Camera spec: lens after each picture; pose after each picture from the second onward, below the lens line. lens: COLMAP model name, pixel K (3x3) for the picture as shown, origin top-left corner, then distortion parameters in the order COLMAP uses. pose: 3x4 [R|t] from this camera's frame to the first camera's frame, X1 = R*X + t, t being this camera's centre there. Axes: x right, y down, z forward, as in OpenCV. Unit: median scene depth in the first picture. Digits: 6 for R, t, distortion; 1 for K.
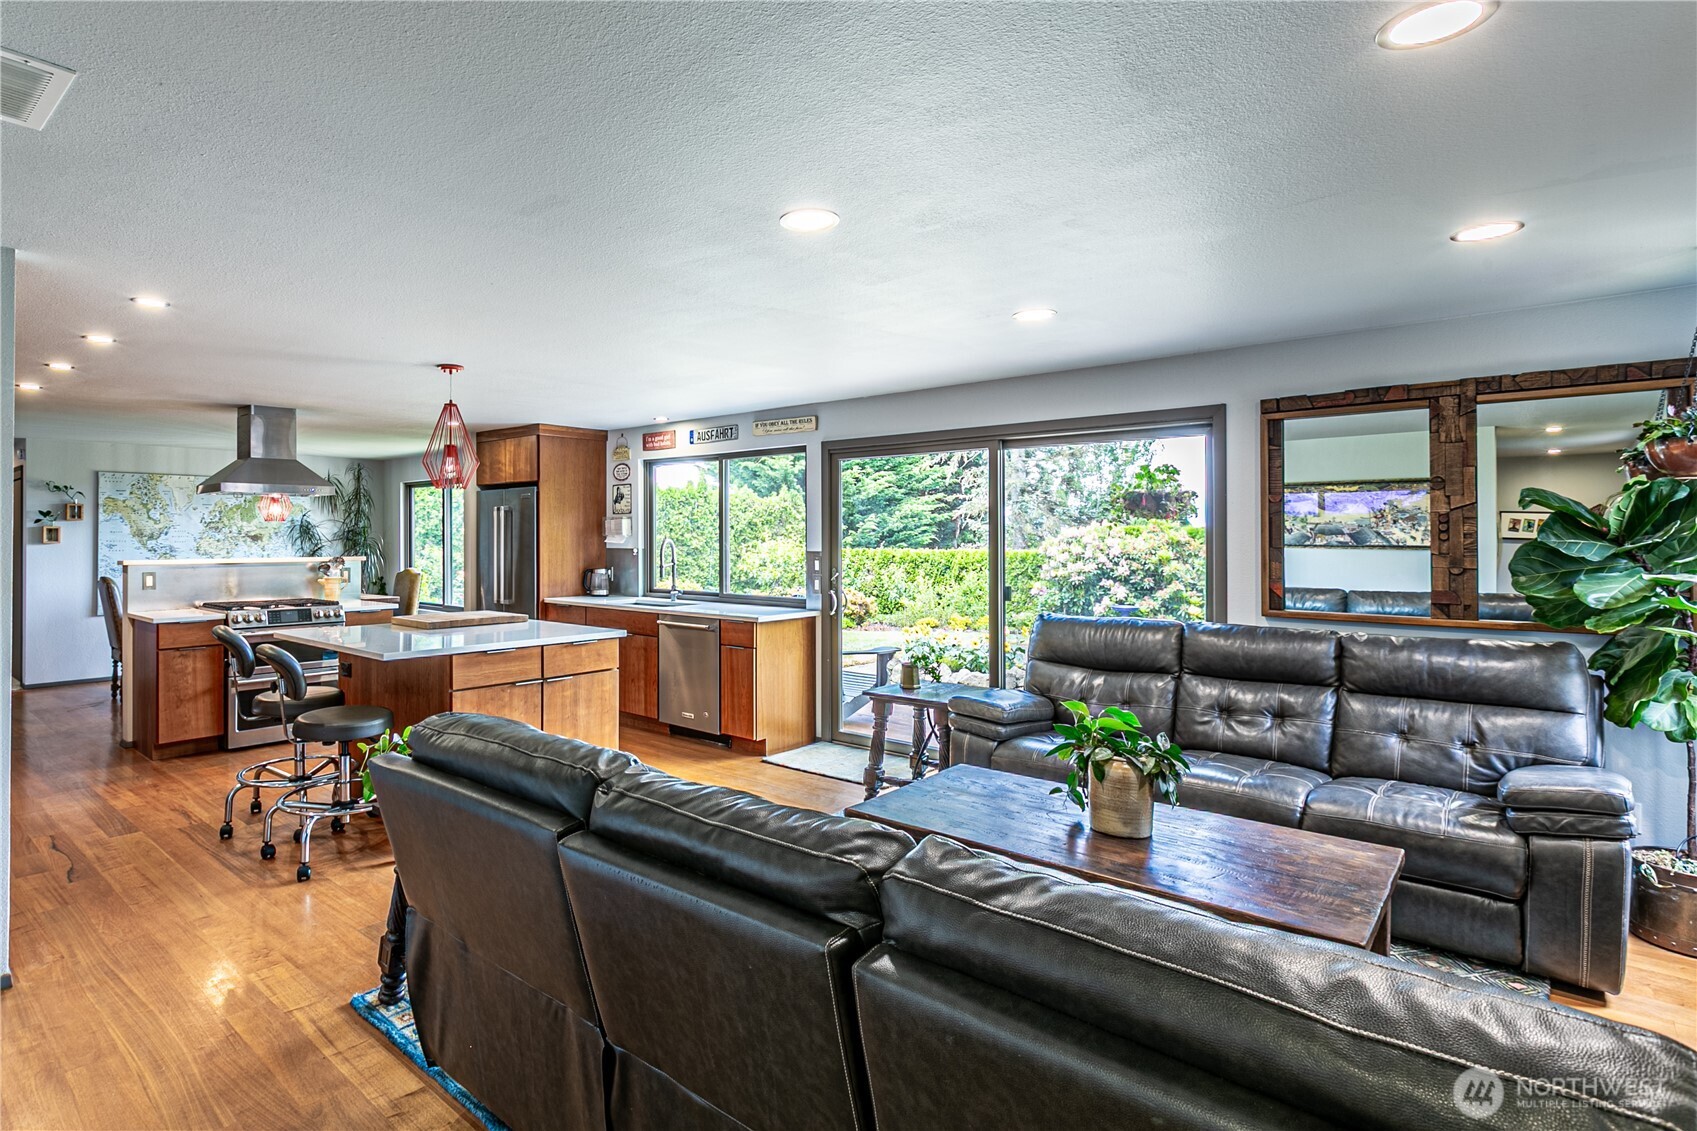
lens RADIAL K [[840.6, 0, 717.5], [0, 840.6, 541.8], [0, 0, 1]] dist [-0.001945, -0.000081]
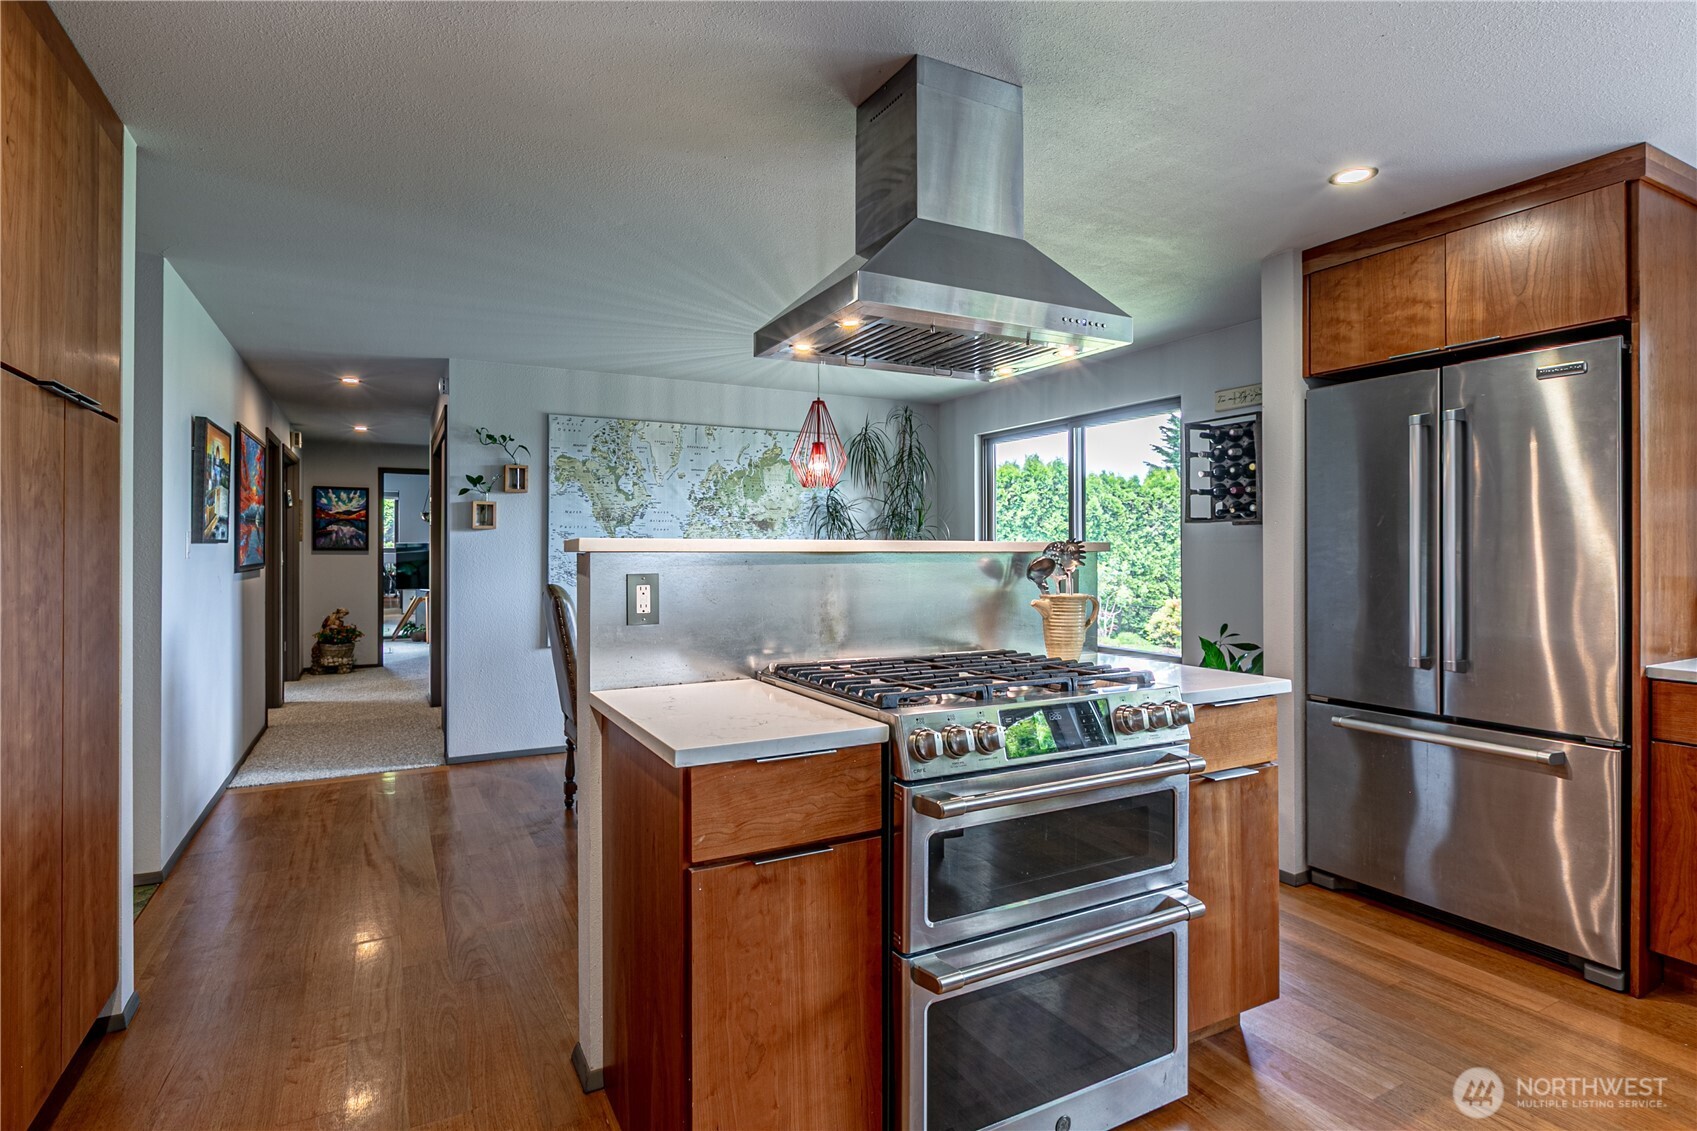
lens RADIAL K [[838.0, 0, 820.4], [0, 838.0, 561.7], [0, 0, 1]] dist [-0.021026, -0.000238]
pose [[0.942088, 0.004259, -0.335338, -0.353677], [-0.001620, 0.999965, 0.008149, 0.020255], [0.335361, -0.007134, 0.942063, 0.502914]]
